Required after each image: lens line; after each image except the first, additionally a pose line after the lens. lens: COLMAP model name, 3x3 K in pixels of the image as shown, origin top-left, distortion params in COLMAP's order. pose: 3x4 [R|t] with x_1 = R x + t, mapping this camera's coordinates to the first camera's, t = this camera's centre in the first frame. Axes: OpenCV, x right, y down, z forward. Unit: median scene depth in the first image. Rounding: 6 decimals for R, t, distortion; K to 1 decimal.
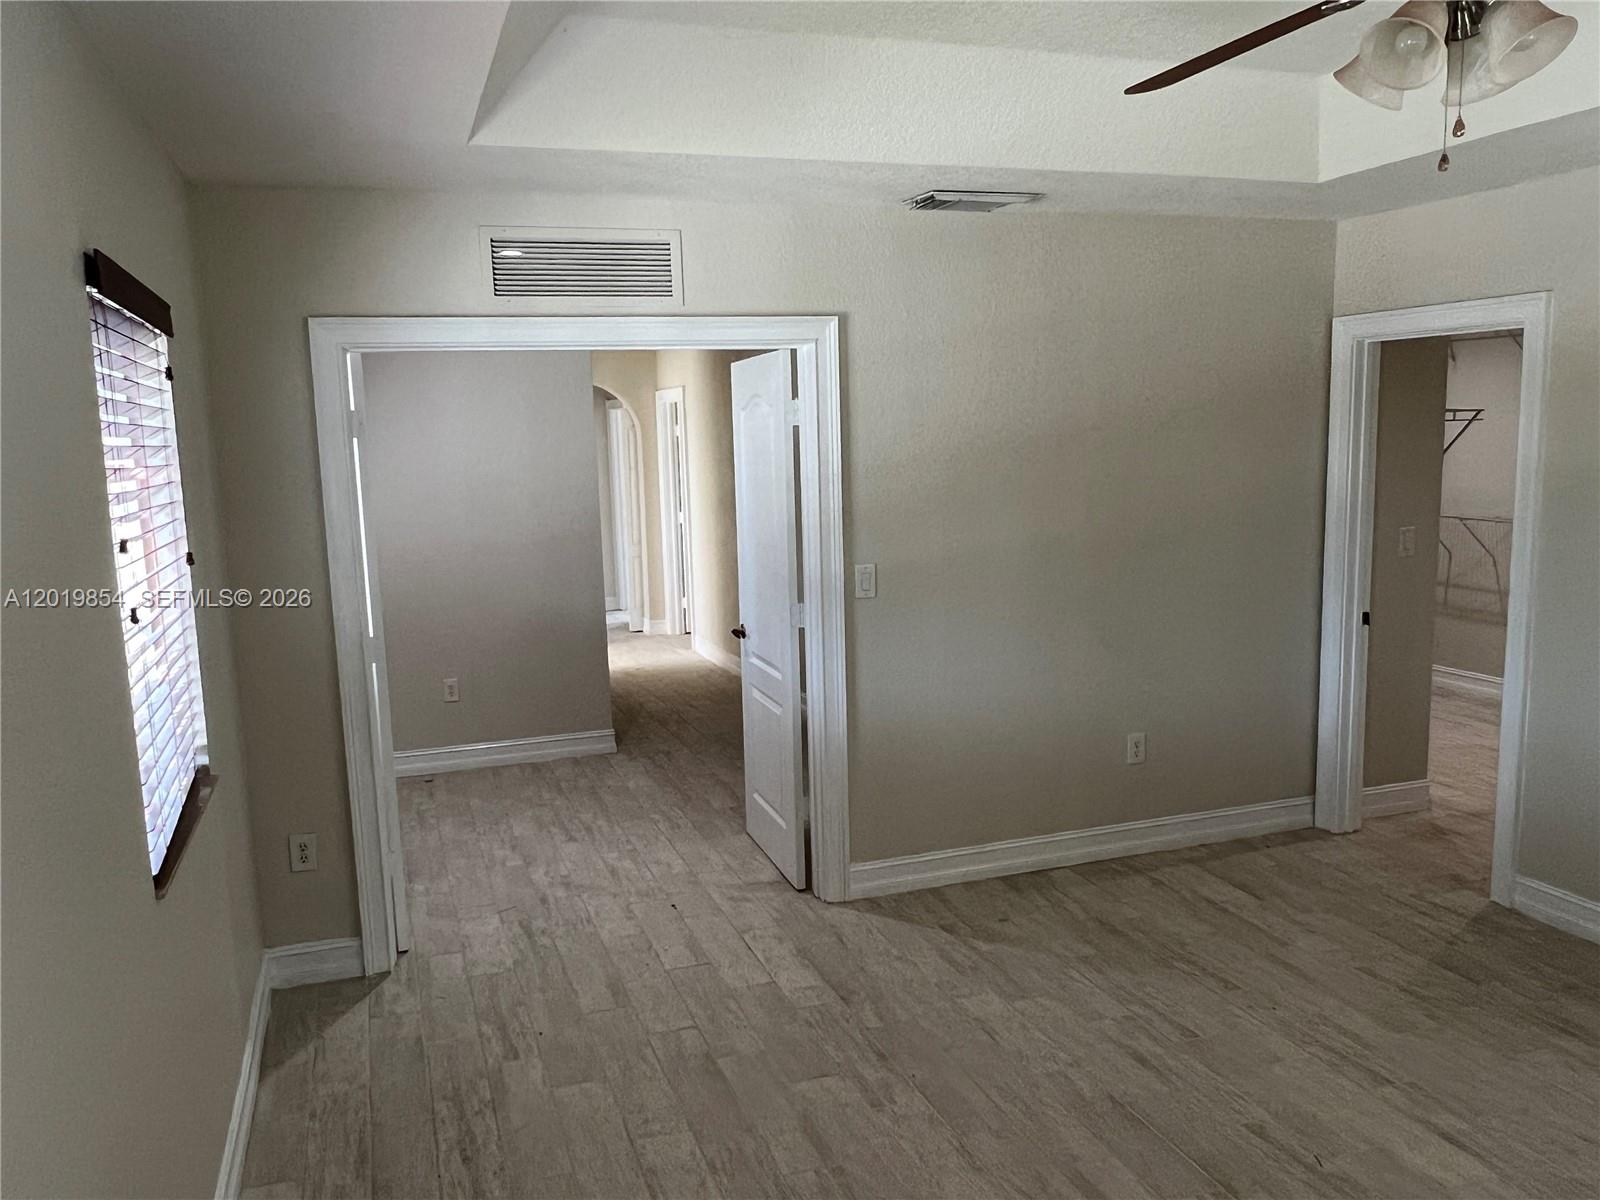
lens RADIAL K [[1231.0, 0, 788.7], [0, 1231.0, 614.6], [0, 0, 1]] dist [0.002787, 0.001047]
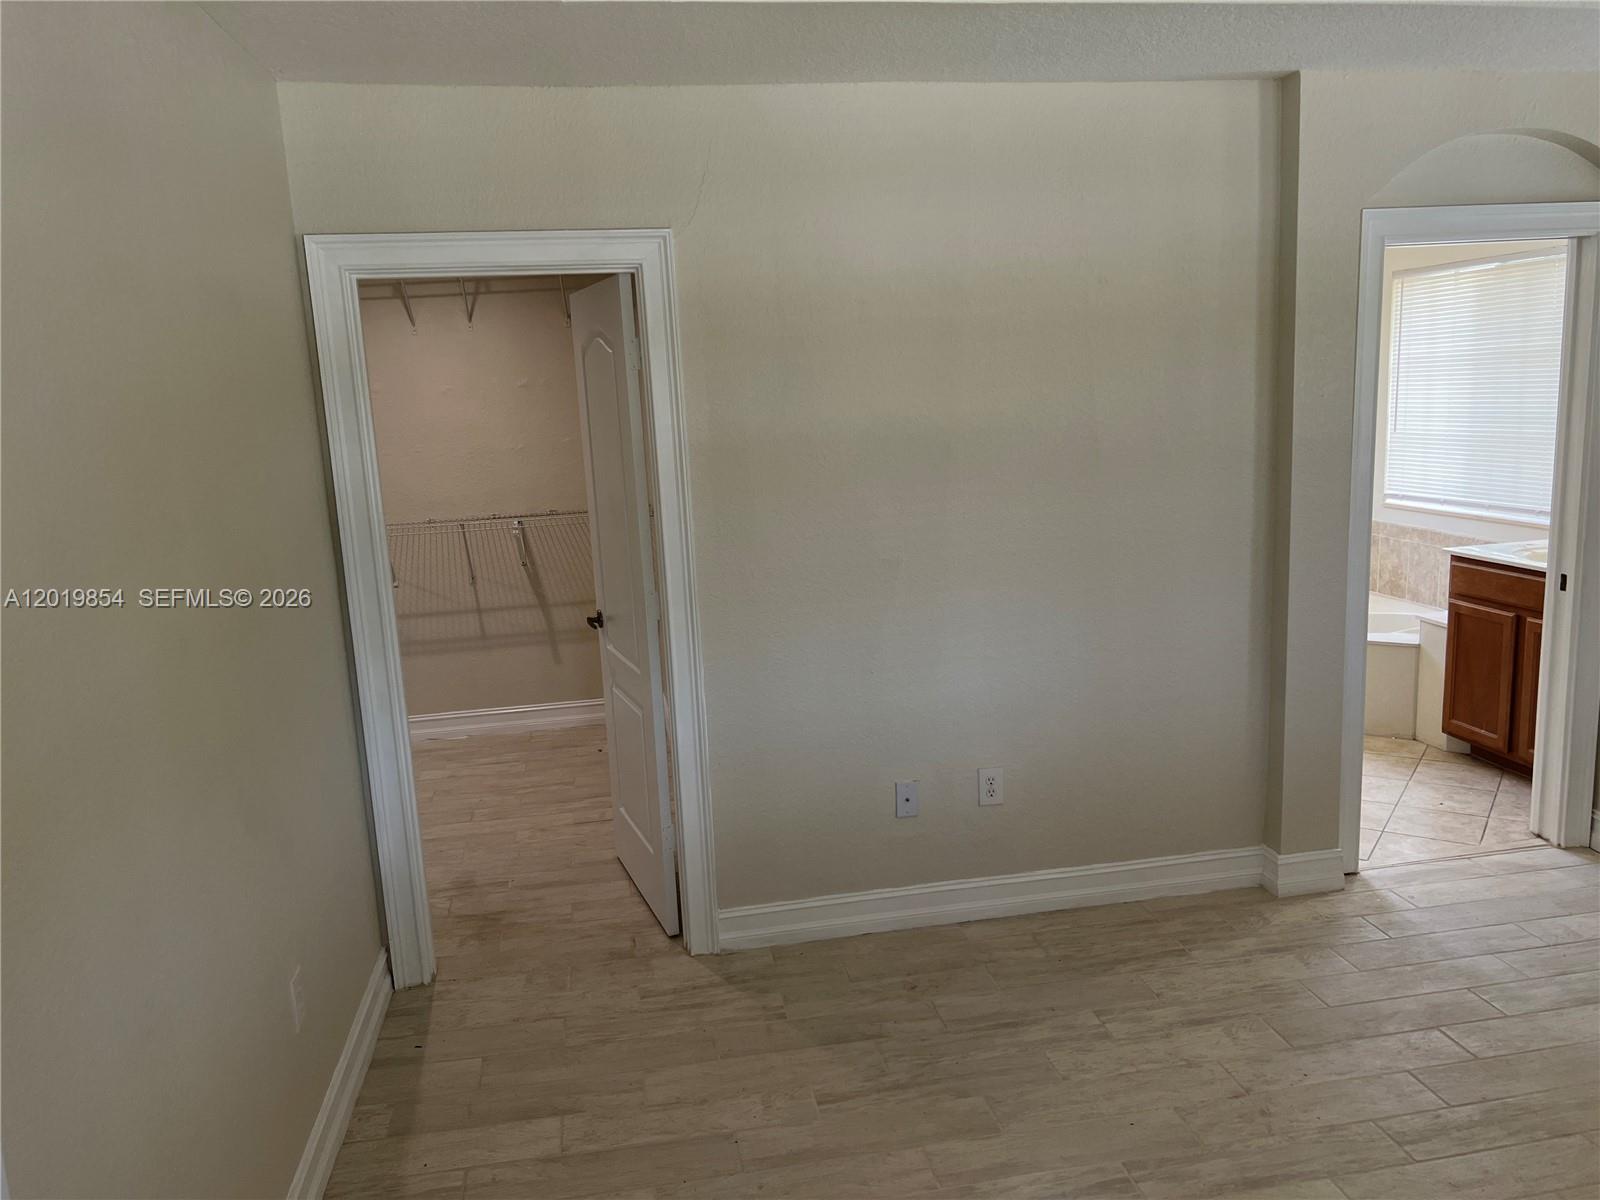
lens RADIAL K [[1225.6, 0, 808.1], [0, 1225.6, 596.0], [0, 0, 1]] dist [0.036061, -0.032030]
pose [[0.150176, -0.150928, 0.977071, -0.204984], [0.184681, 0.975166, 0.122248, -0.097011], [-0.971257, 0.162088, 0.174320, 0.754407]]
